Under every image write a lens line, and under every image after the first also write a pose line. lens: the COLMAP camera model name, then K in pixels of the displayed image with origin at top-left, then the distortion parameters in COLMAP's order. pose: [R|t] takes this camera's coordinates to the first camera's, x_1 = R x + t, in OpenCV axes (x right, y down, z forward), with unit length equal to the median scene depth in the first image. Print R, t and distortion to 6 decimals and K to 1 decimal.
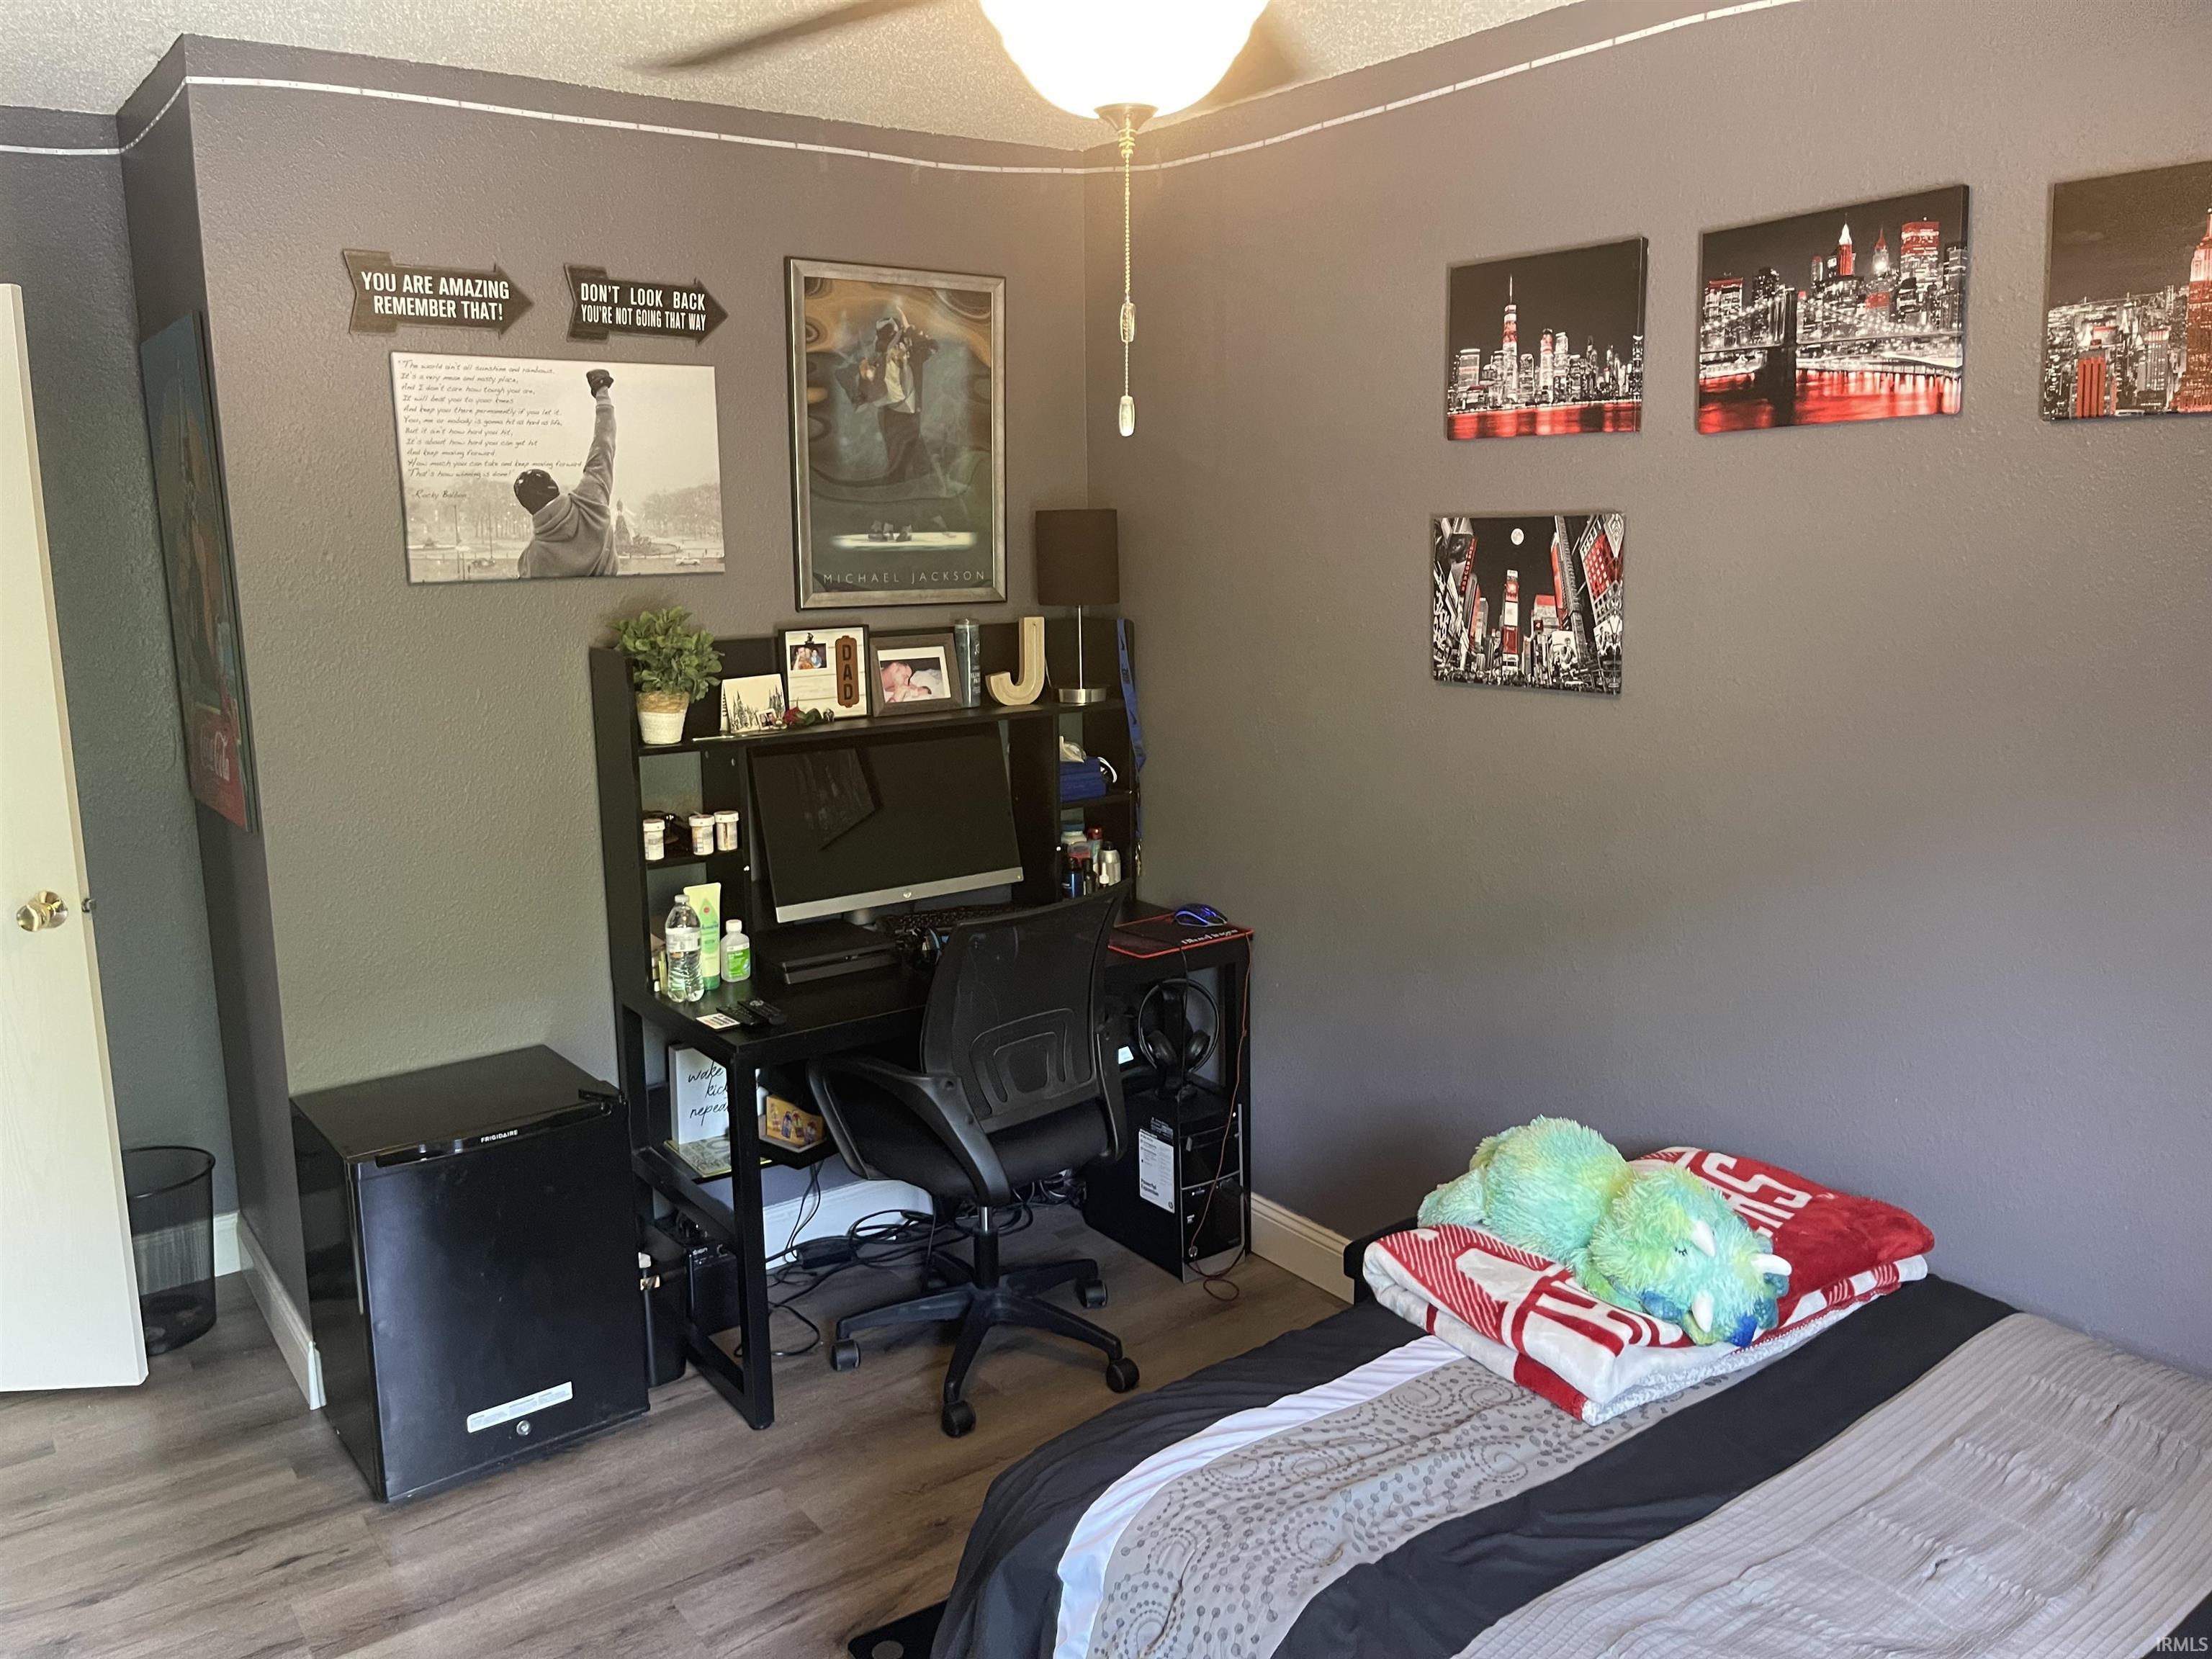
lens RADIAL K [[1678.0, 0, 1106.0], [0, 1678.0, 829.5], [0, 0, 1]] dist [0.078702, -0.117037]
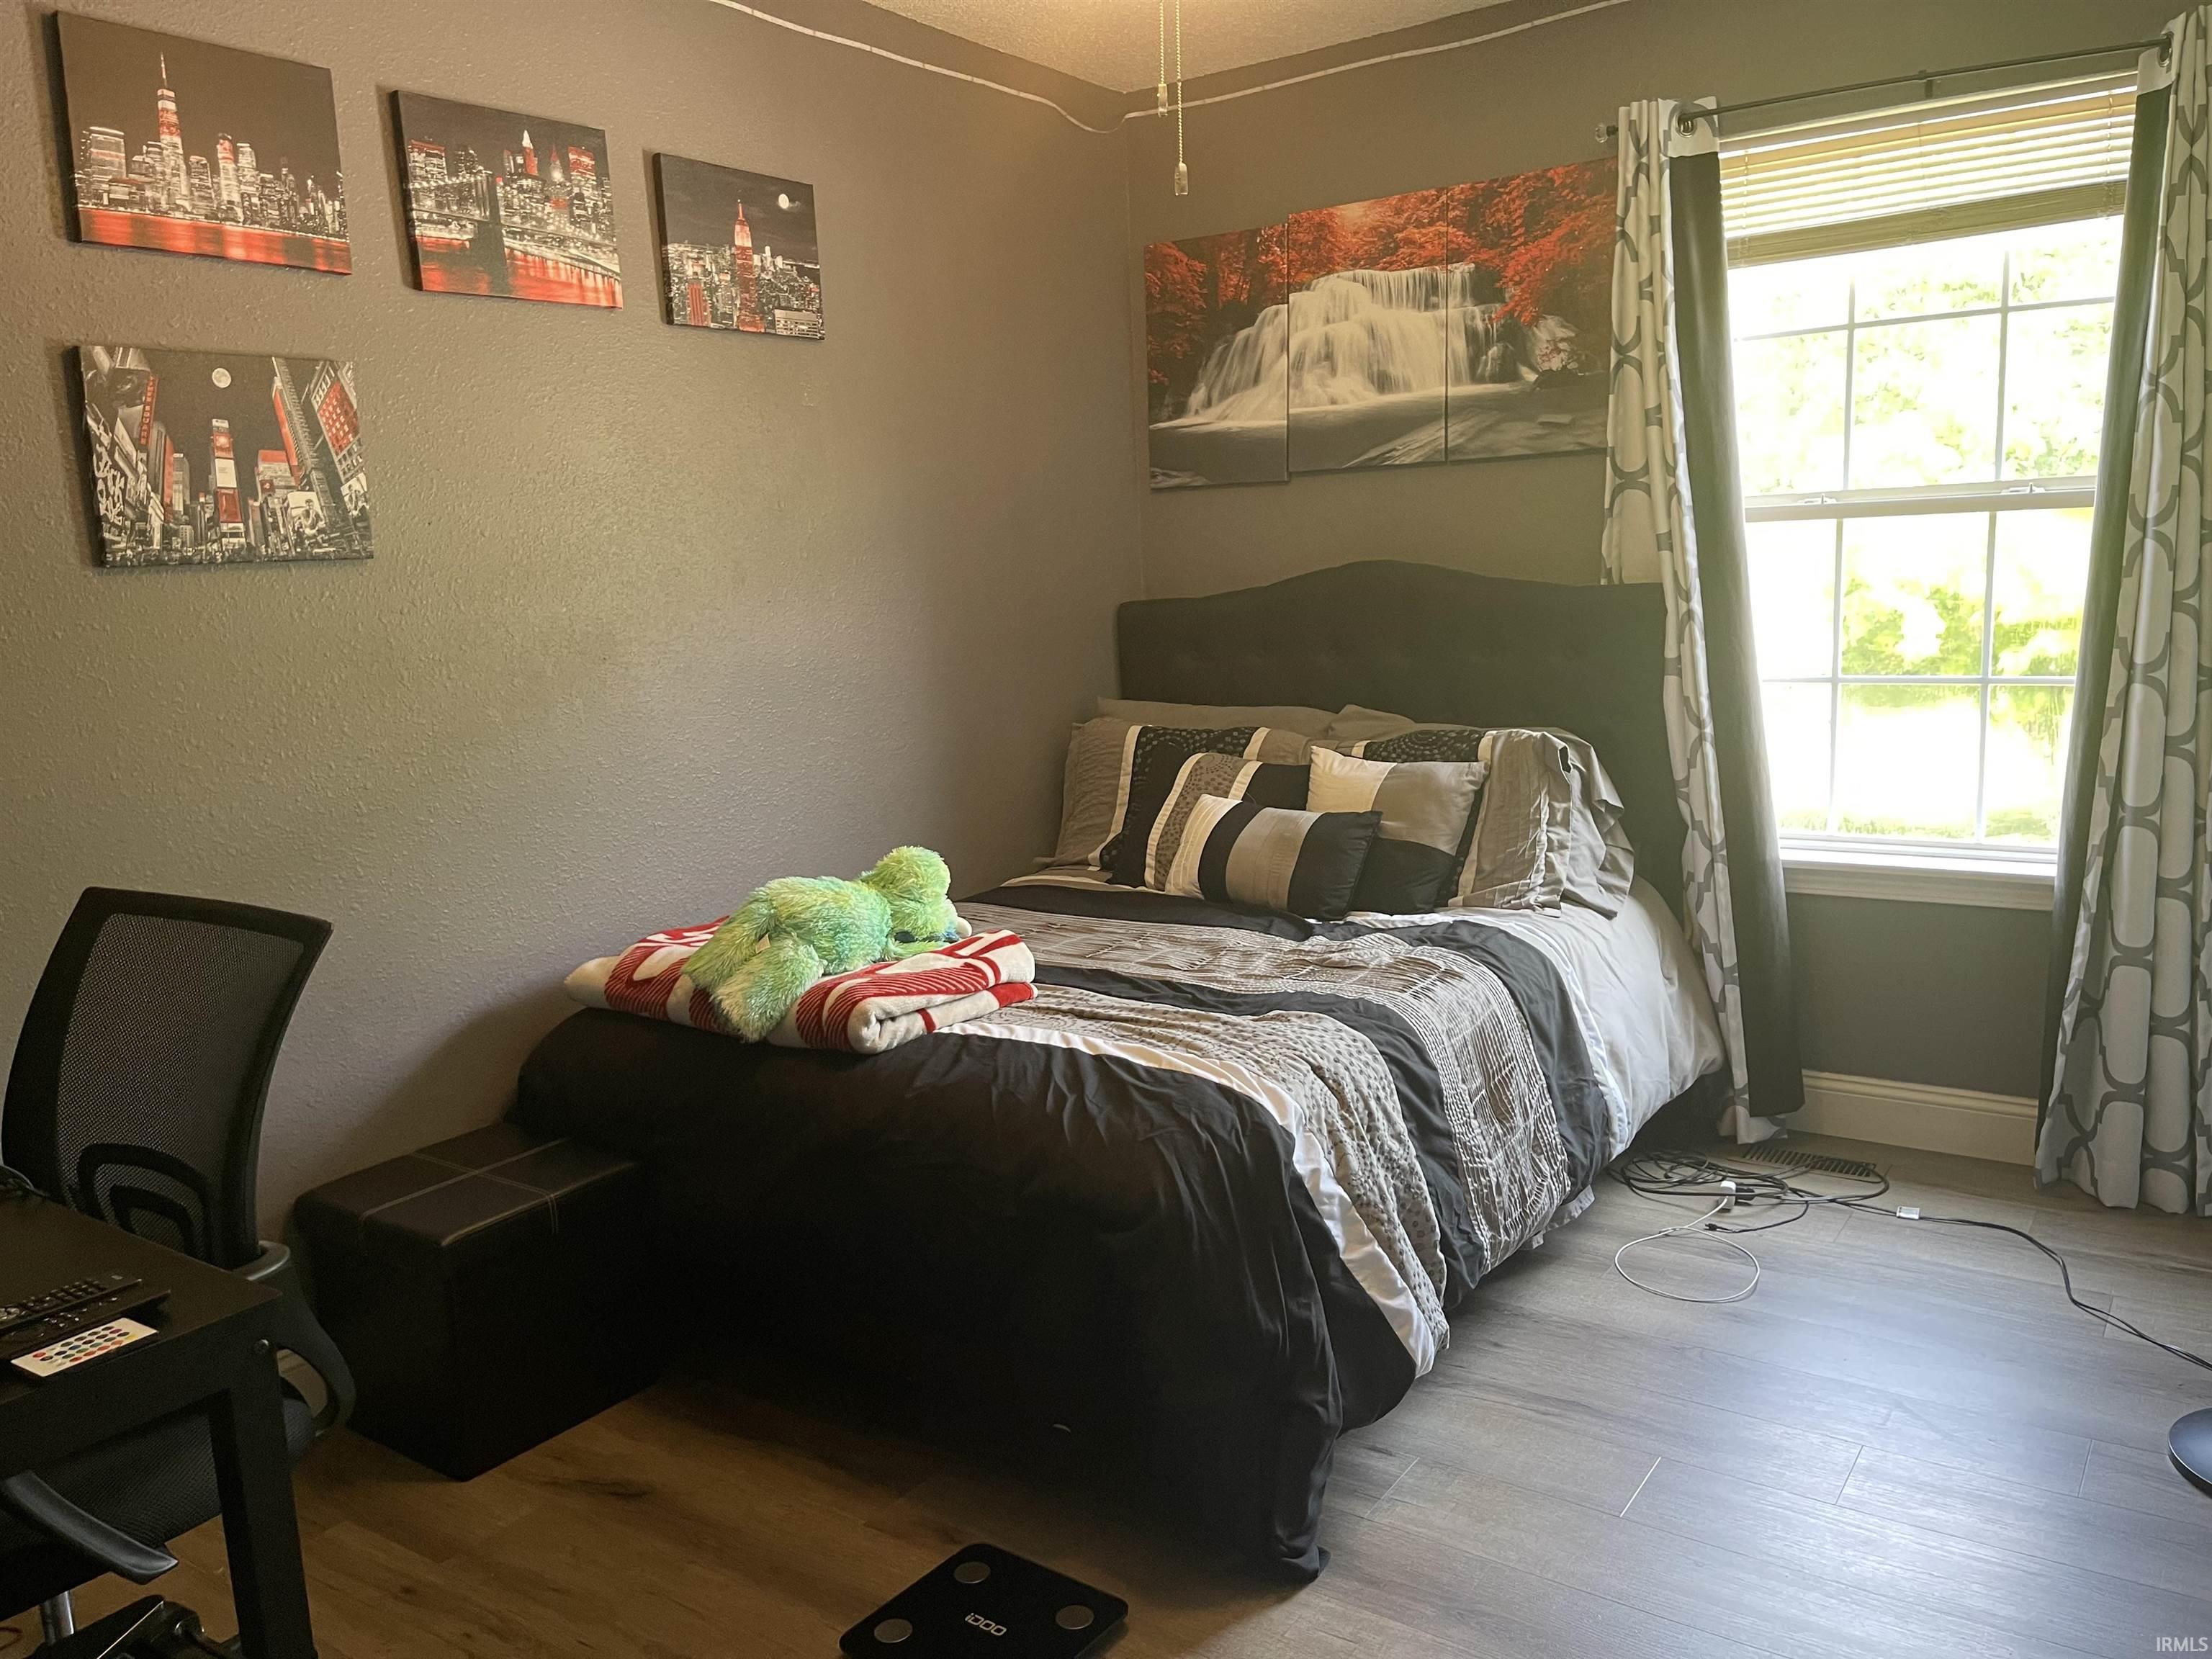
lens RADIAL K [[1678.0, 0, 1106.0], [0, 1678.0, 829.5], [0, 0, 1]] dist [0.078702, -0.117037]
pose [[-0.332284, -0.120391, 0.935464, -0.728598], [0.223059, 0.953654, 0.201964, -0.036079], [-0.916424, 0.275773, -0.290029, 0.941270]]
